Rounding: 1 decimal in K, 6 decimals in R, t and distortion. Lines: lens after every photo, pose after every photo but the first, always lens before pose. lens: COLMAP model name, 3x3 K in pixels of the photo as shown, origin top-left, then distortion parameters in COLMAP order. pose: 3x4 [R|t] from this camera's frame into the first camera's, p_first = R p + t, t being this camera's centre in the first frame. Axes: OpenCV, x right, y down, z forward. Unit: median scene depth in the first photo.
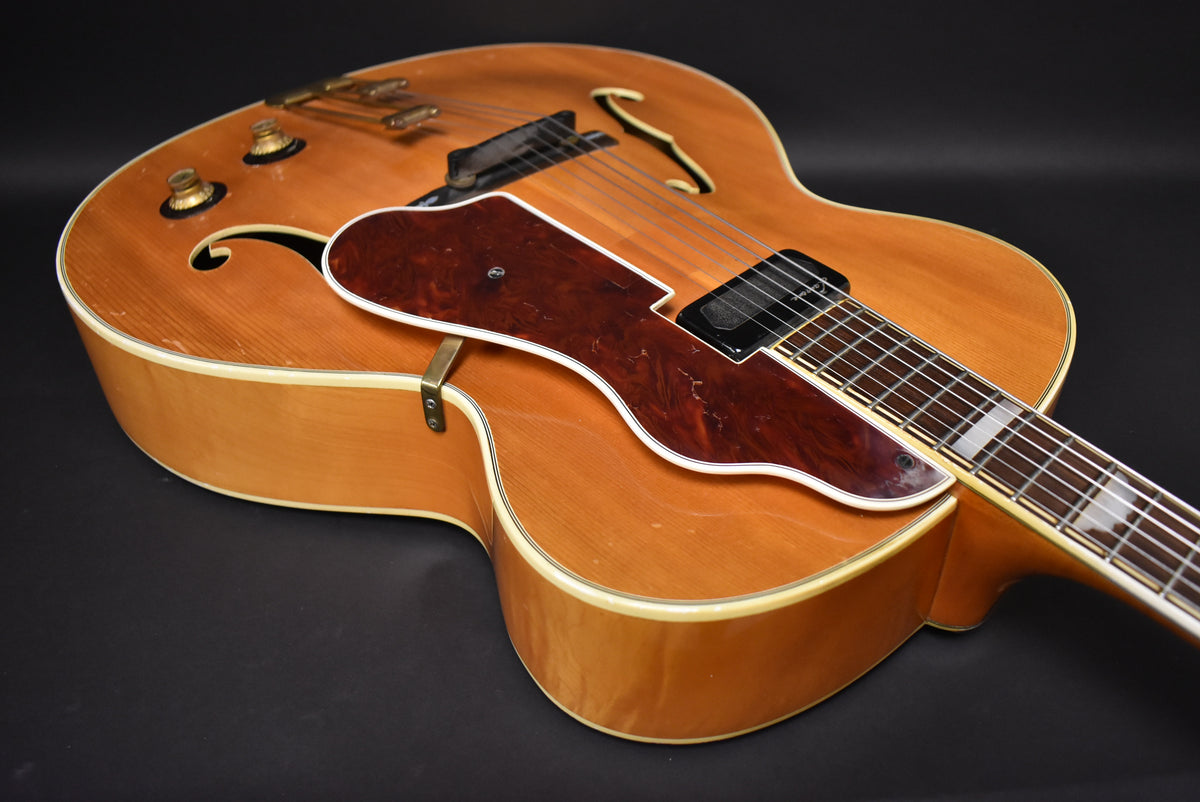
lens RADIAL K [[1017.5, 0, 570.1], [0, 1017.5, 402.0], [0, 0, 1]] dist [-0.092513, 0.005043]
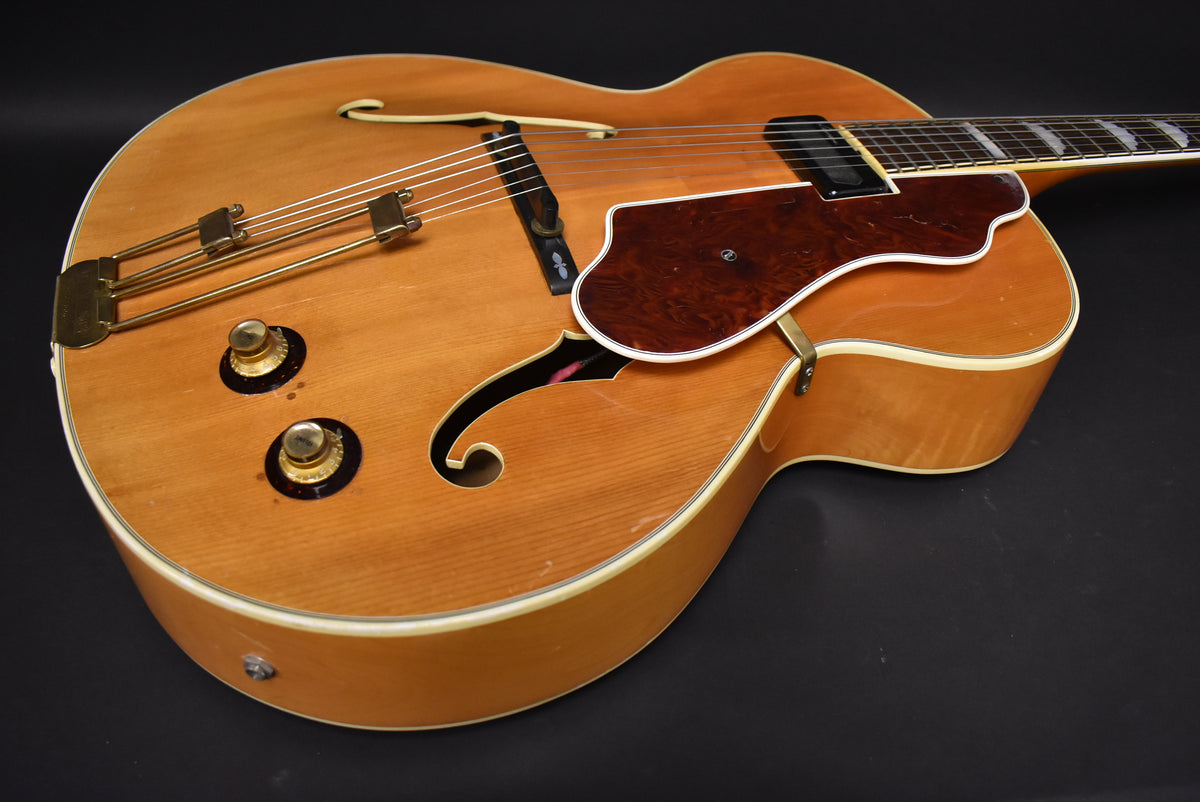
lens RADIAL K [[1017.5, 0, 570.1], [0, 1017.5, 402.0], [0, 0, 1]] dist [-0.092513, 0.005043]
pose [[0.400700, -0.633611, 0.661798, -0.953056], [0.541479, 0.746447, 0.386804, -0.519923], [-0.739081, 0.203357, 0.642188, 0.472122]]
